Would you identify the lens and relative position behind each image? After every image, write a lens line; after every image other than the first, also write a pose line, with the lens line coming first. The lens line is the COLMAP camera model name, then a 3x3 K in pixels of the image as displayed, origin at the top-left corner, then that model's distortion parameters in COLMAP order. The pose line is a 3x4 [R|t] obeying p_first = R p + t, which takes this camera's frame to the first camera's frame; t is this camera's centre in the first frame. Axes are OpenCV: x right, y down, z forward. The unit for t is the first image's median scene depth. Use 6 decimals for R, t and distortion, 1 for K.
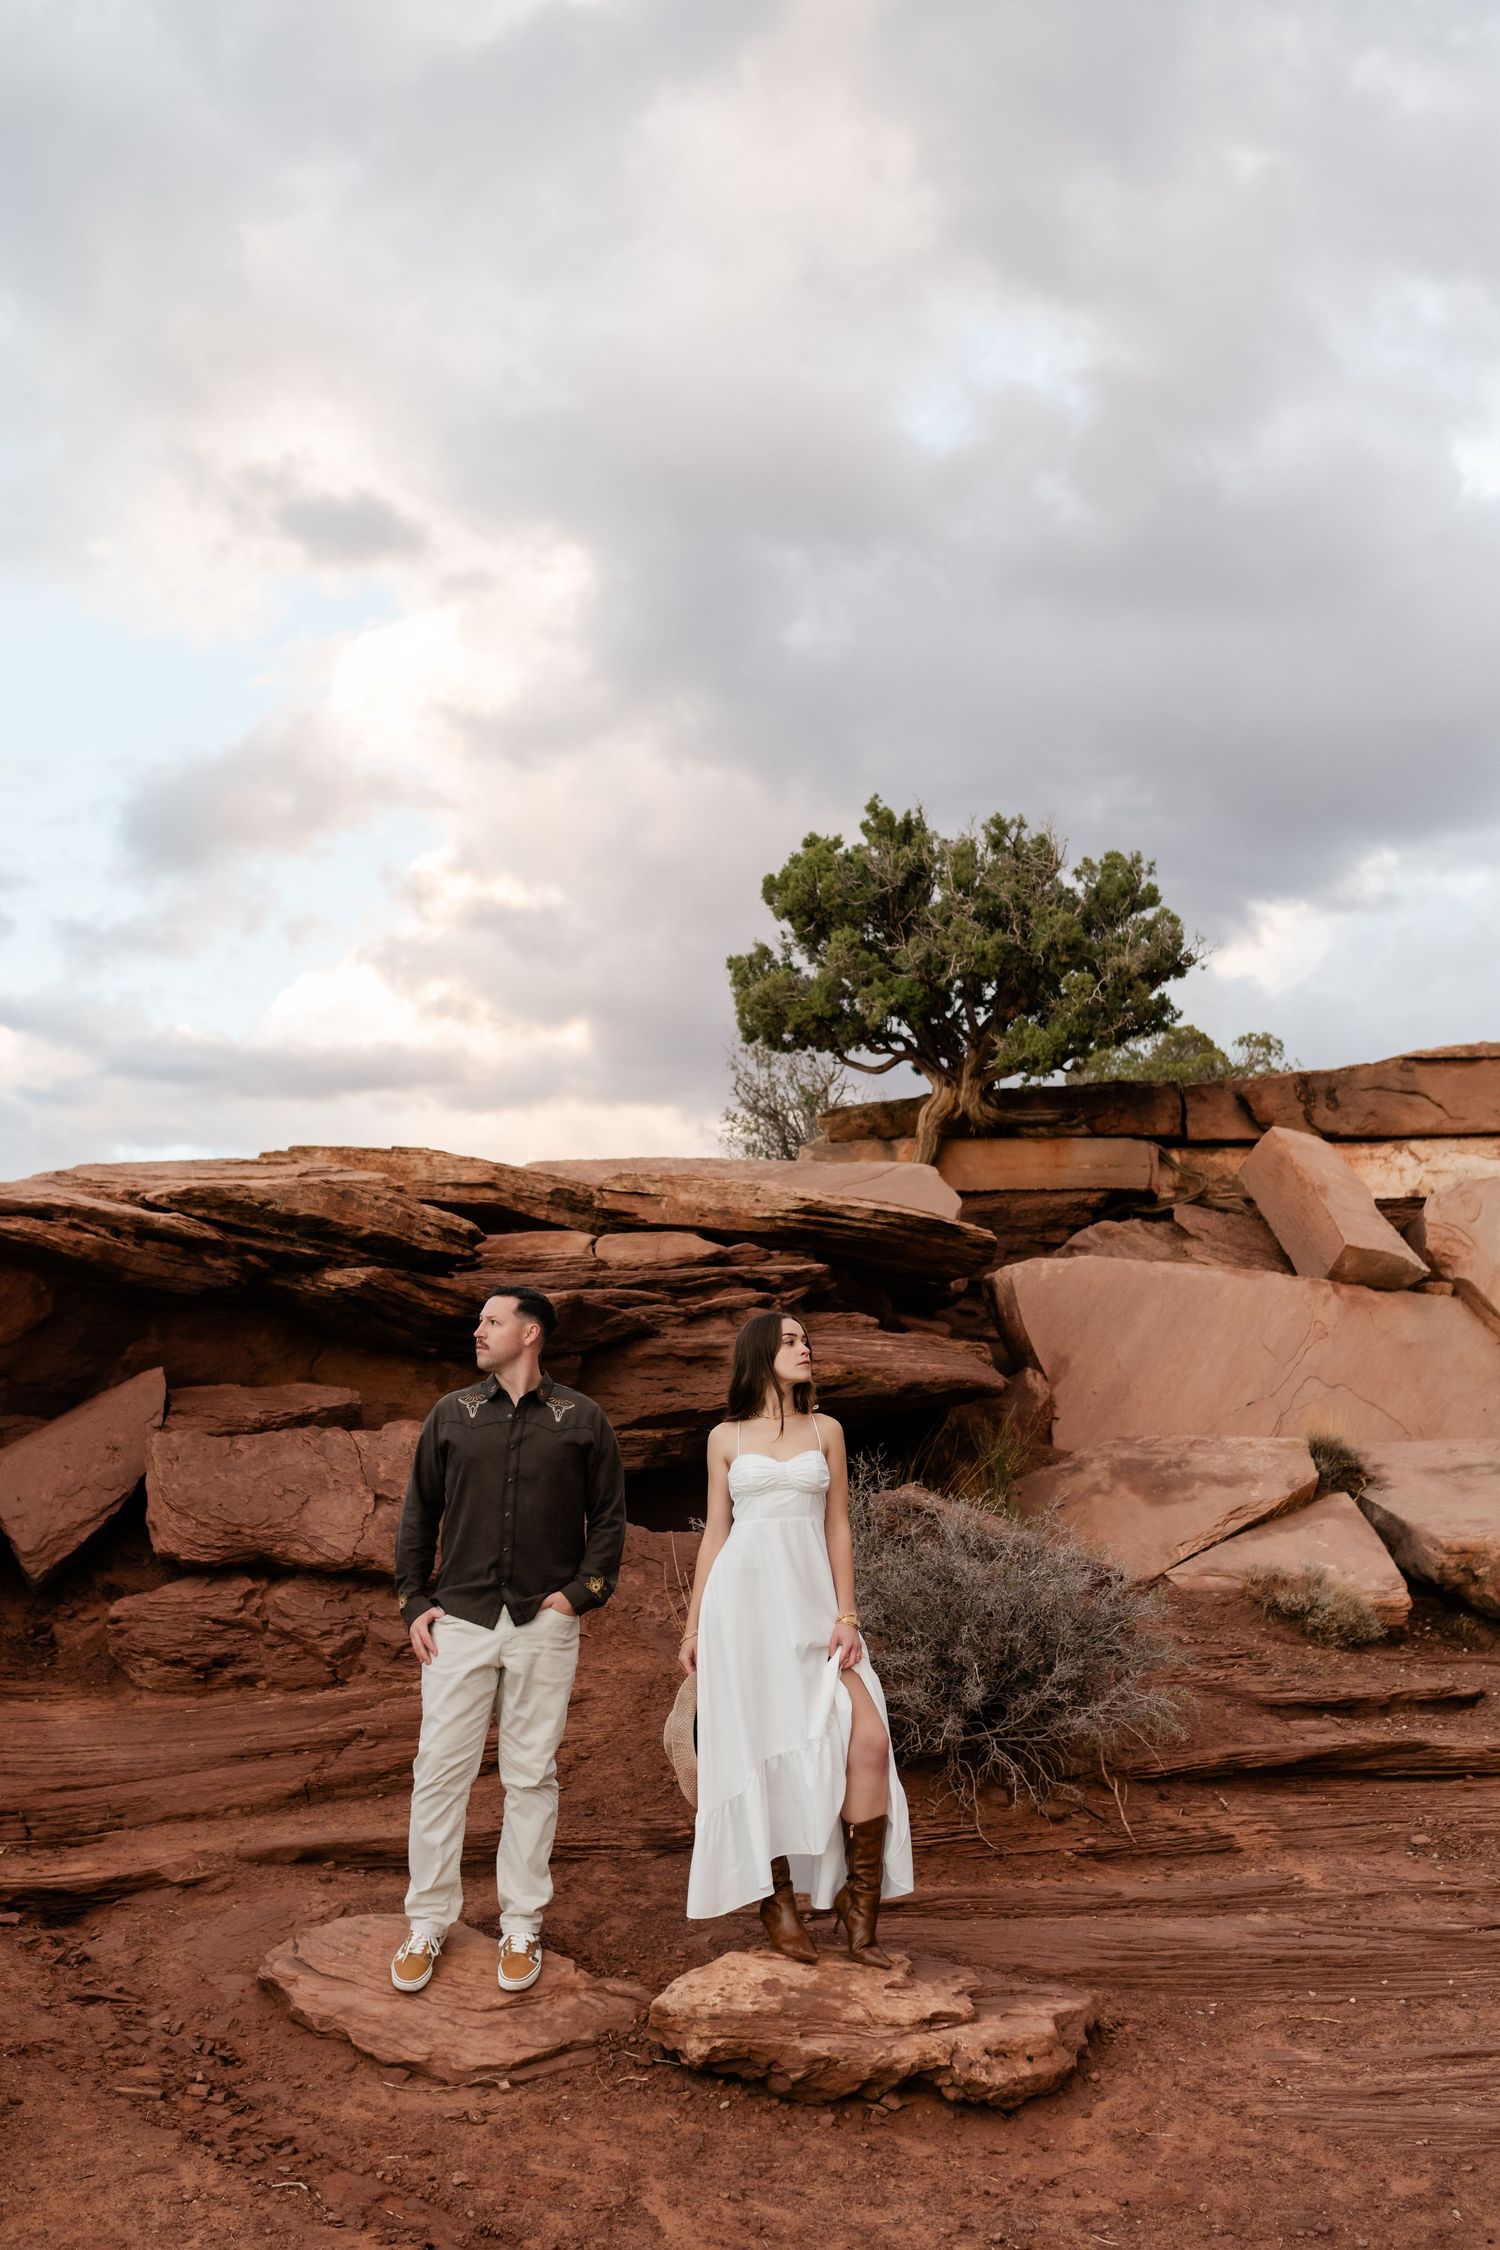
lens RADIAL K [[2114.3, 0, 750.0], [0, 2114.3, 1125.0], [0, 0, 1]] dist [-0.014770, 0.027124]
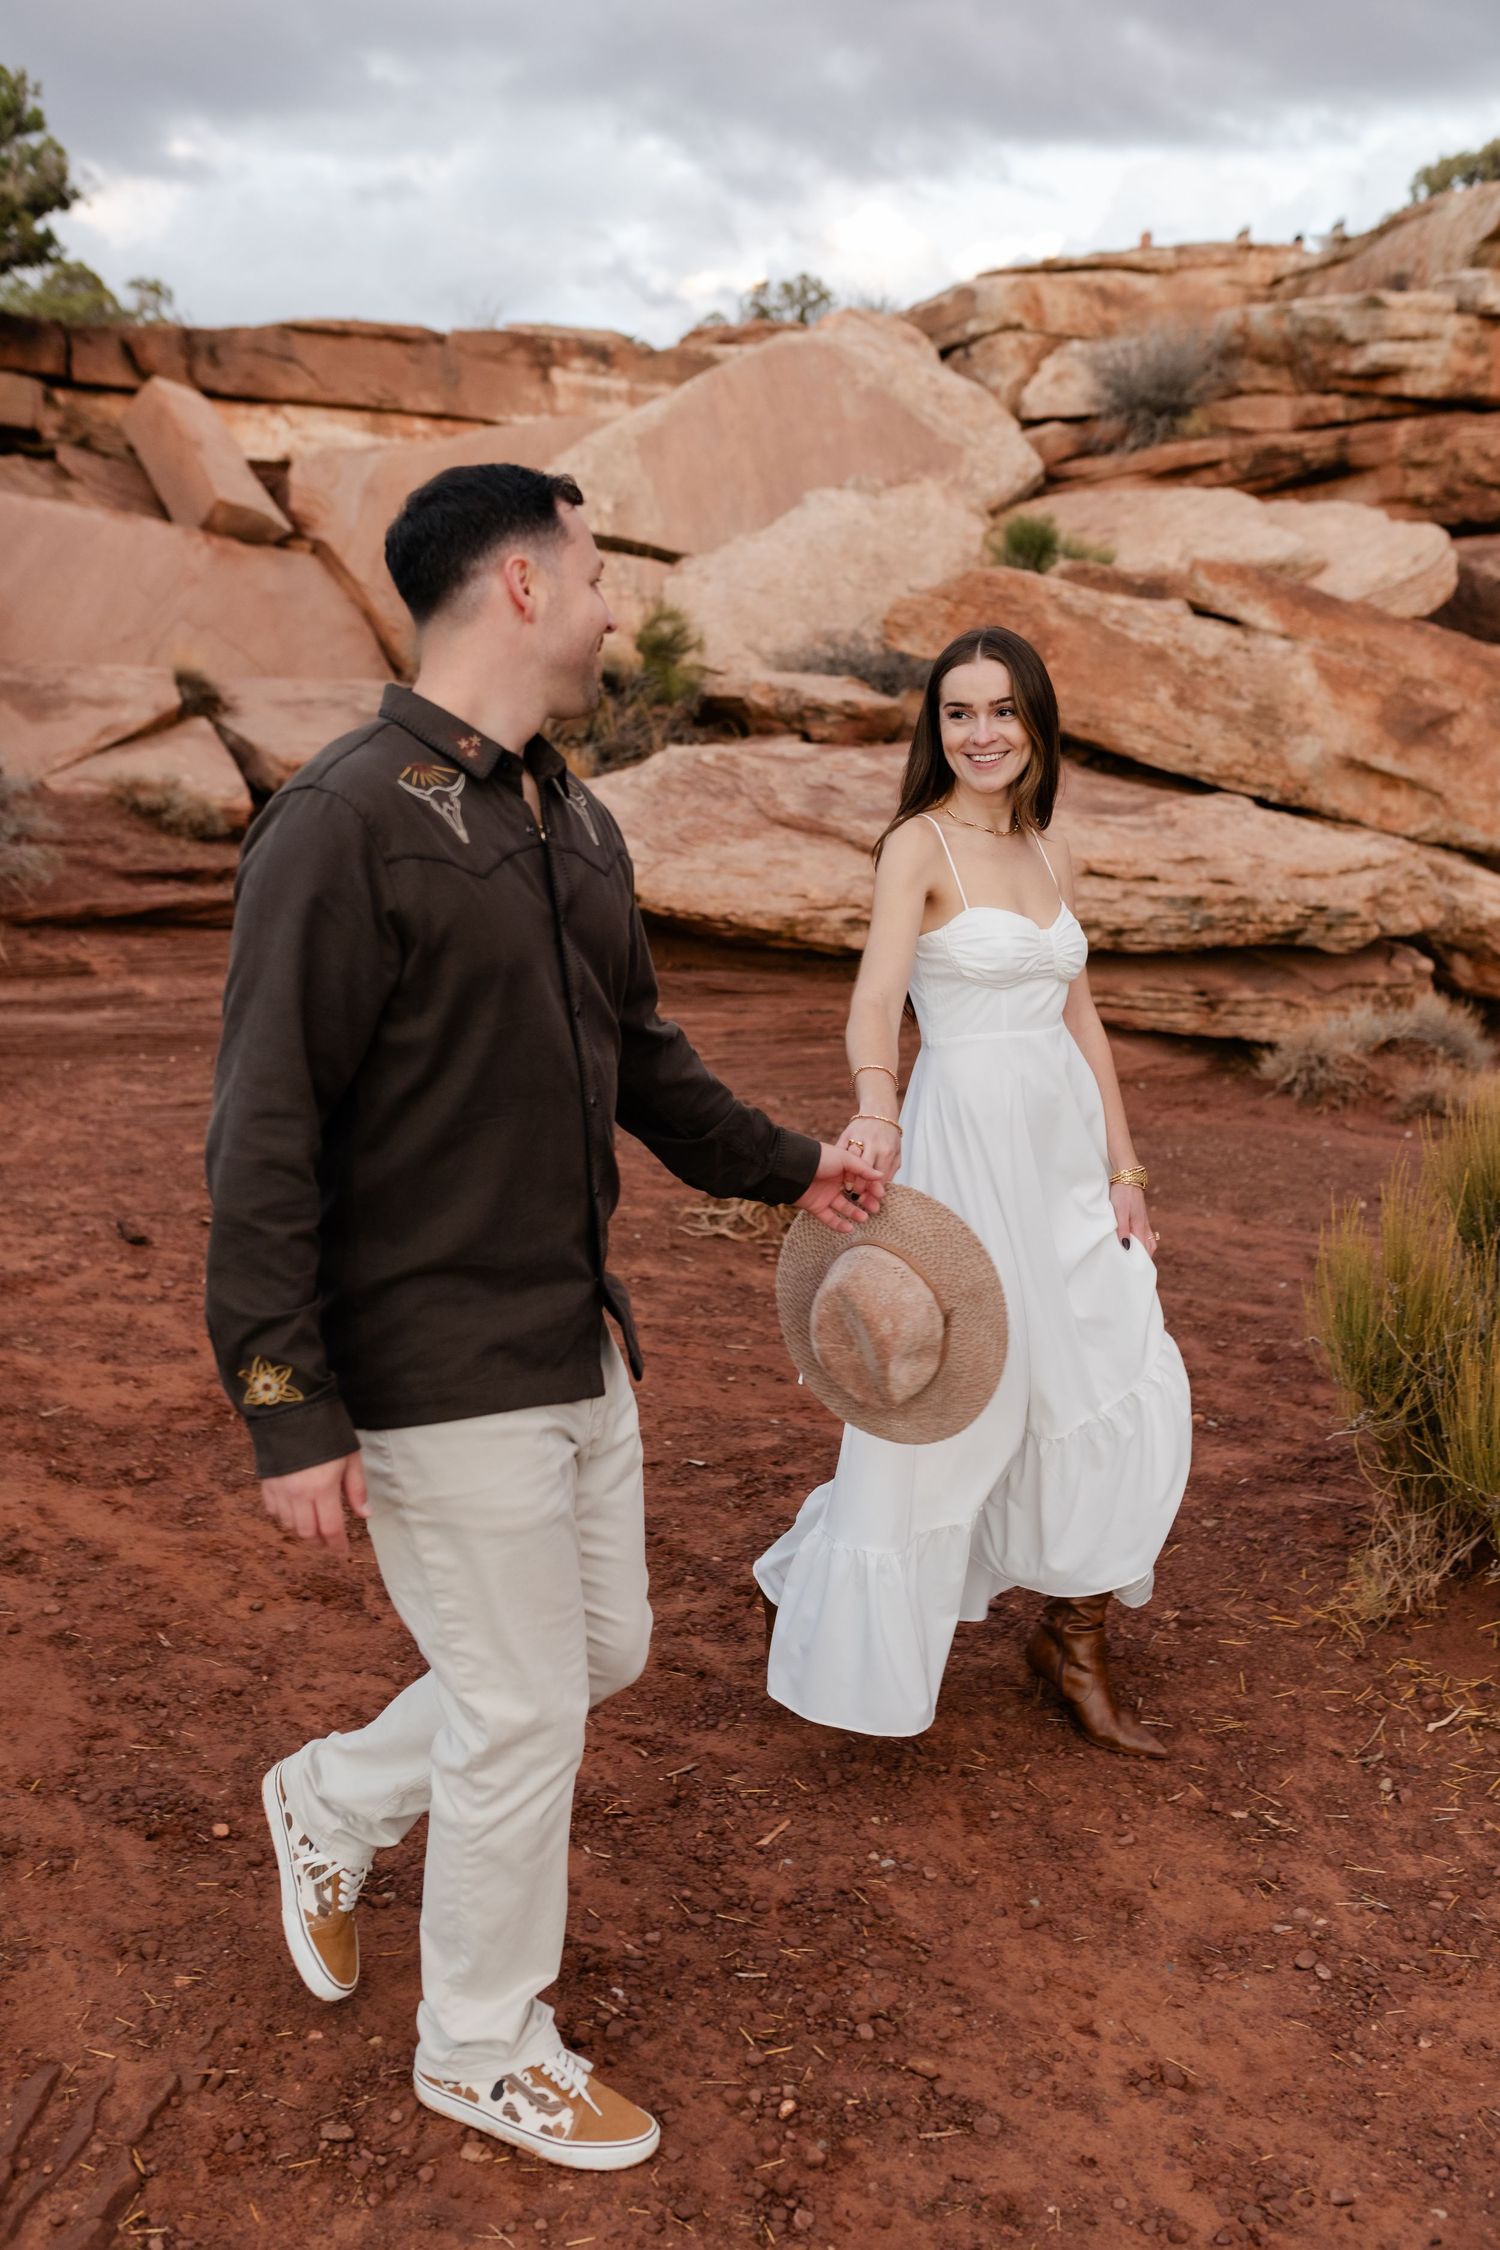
lens RADIAL K [[2114.3, 0, 750.0], [0, 2114.3, 1125.0], [0, 0, 1]] dist [-0.014770, 0.027124]
pose [[0.875401, -0.053700, 0.480405, -0.023644], [-0.110842, 0.945033, 0.307613, -0.004524], [-0.470518, -0.322534, 0.821331, -0.156882]]
